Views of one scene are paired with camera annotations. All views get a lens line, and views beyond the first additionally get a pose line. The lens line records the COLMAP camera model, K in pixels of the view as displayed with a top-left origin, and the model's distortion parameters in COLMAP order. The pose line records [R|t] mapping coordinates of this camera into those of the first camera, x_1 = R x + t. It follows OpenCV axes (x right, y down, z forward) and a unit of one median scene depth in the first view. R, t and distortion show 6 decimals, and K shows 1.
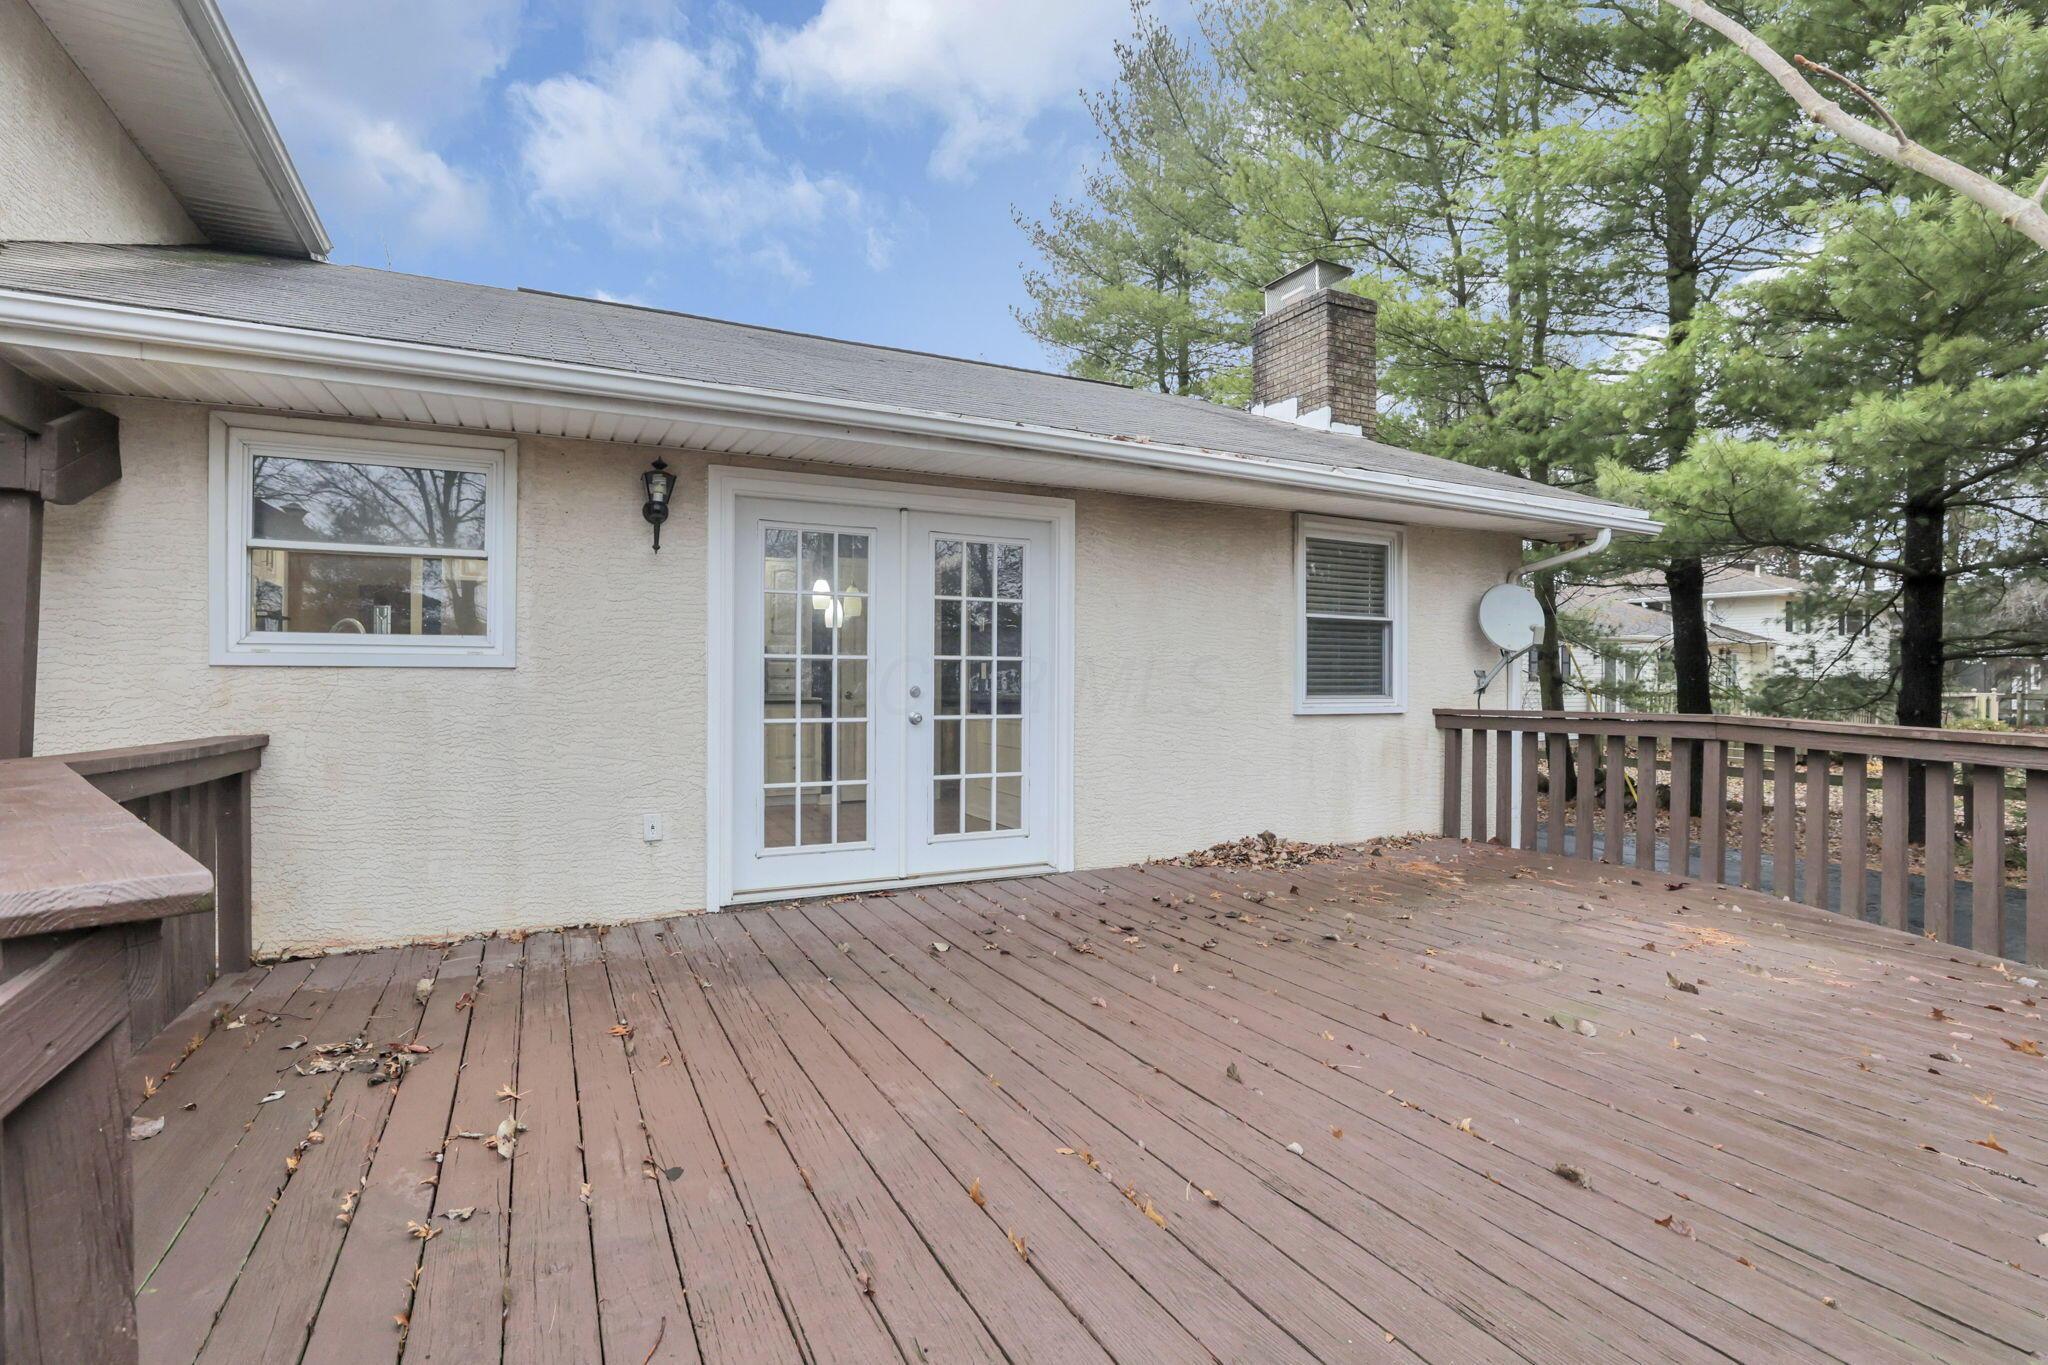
lens RADIAL K [[951.3, 0, 1029.9], [0, 951.3, 679.3], [0, 0, 1]] dist [-0.026613, 0.004594]
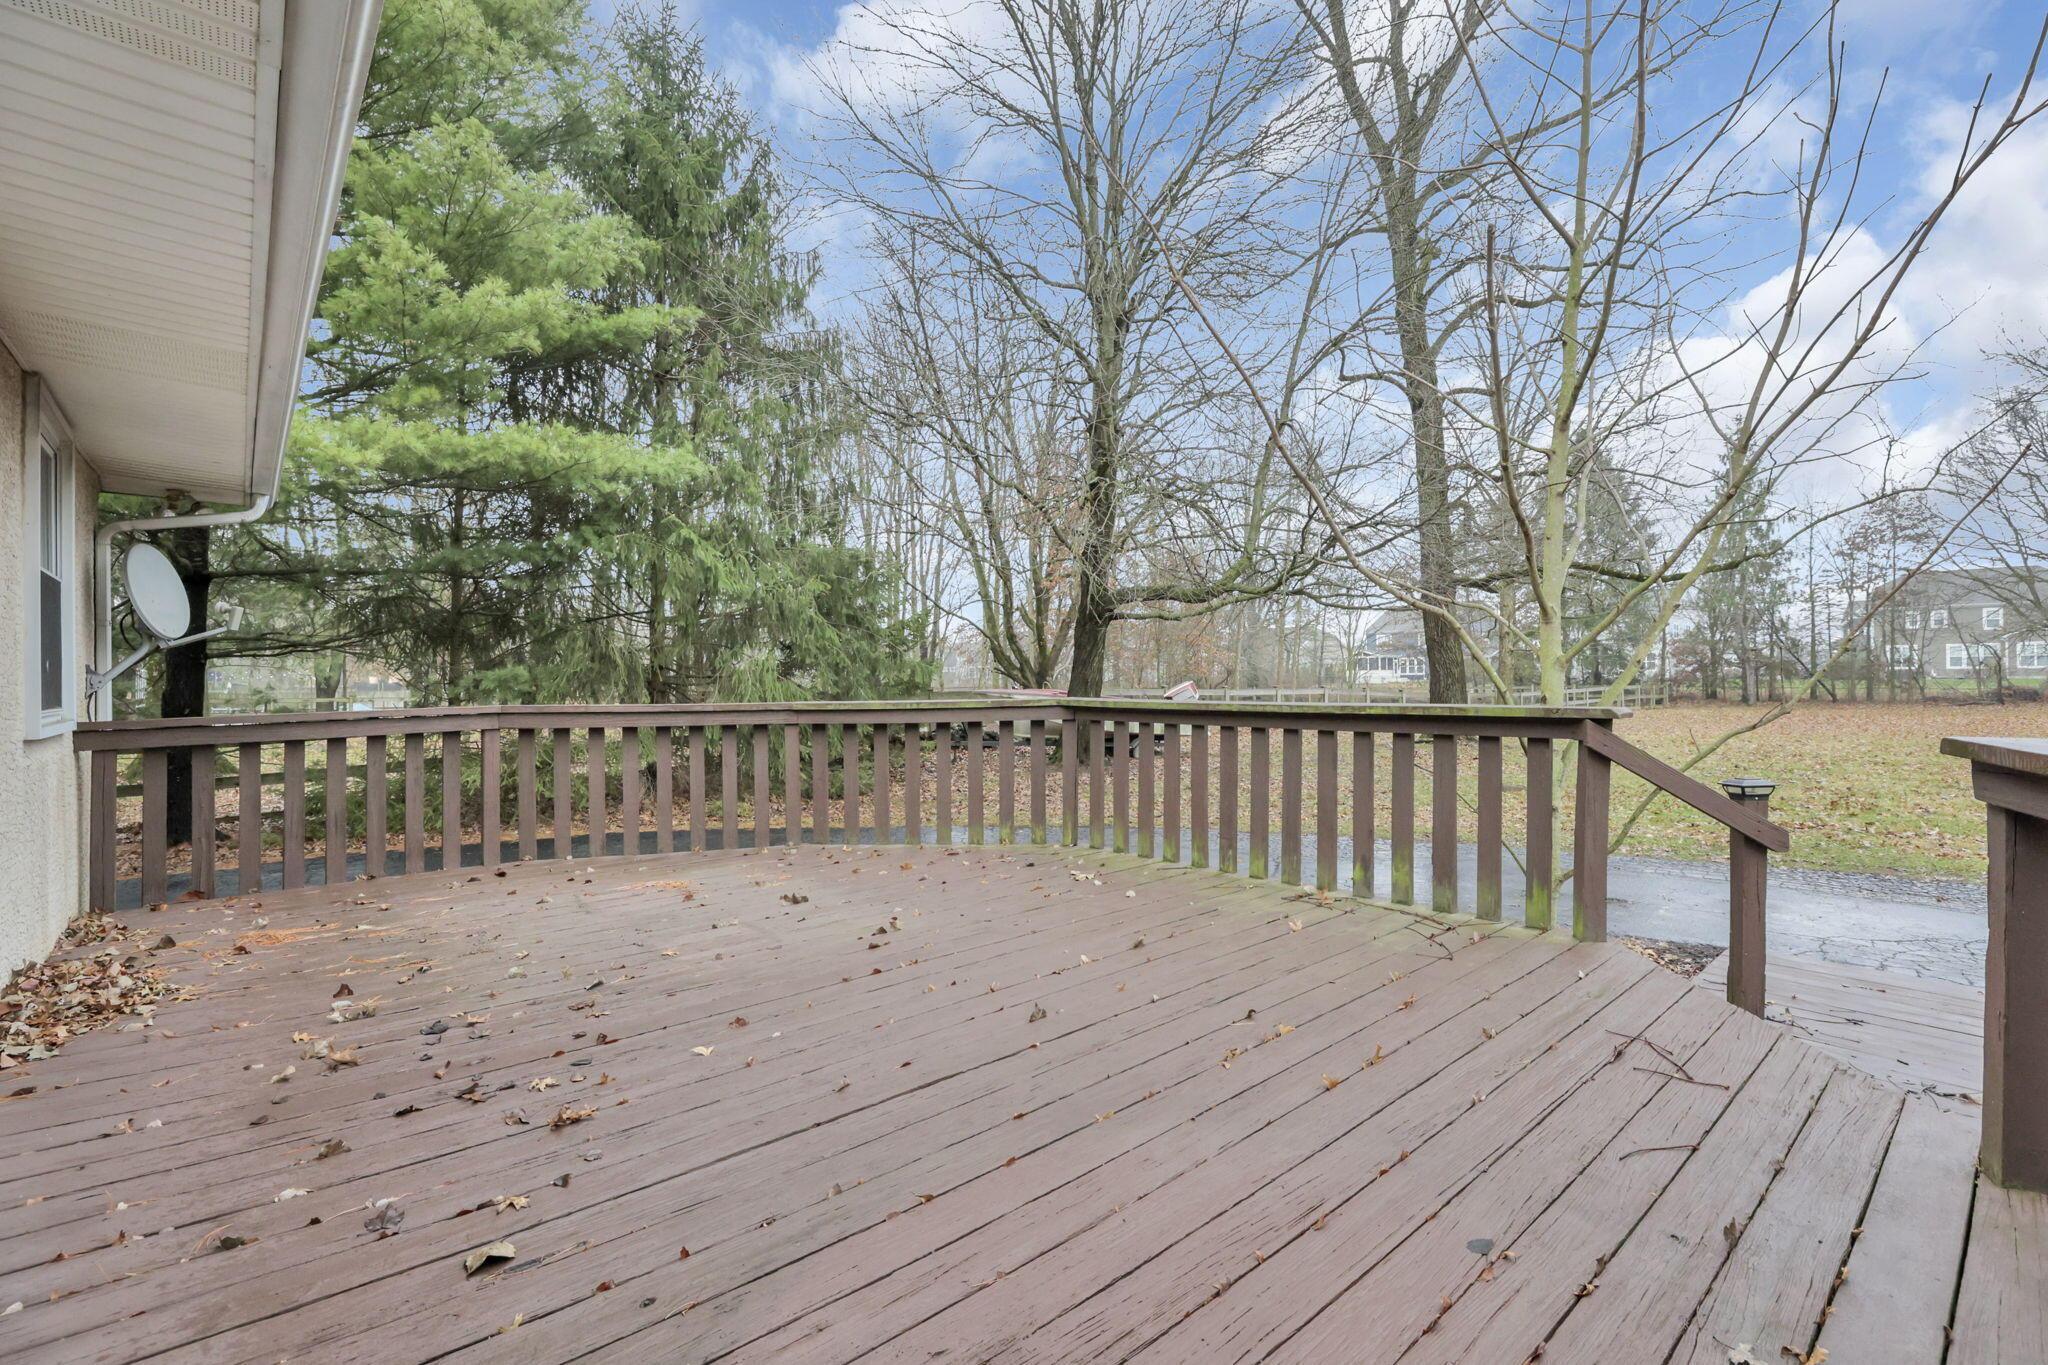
lens RADIAL K [[951.3, 0, 1026.7], [0, 951.3, 679.3], [0, 0, 1]] dist [-0.026613, 0.004594]
pose [[-0.247354, 0.000114, 0.968925, -0.947725], [0.008296, 0.999964, 0.002000, 0.016423], [-0.968890, 0.008533, -0.247346, 1.394504]]
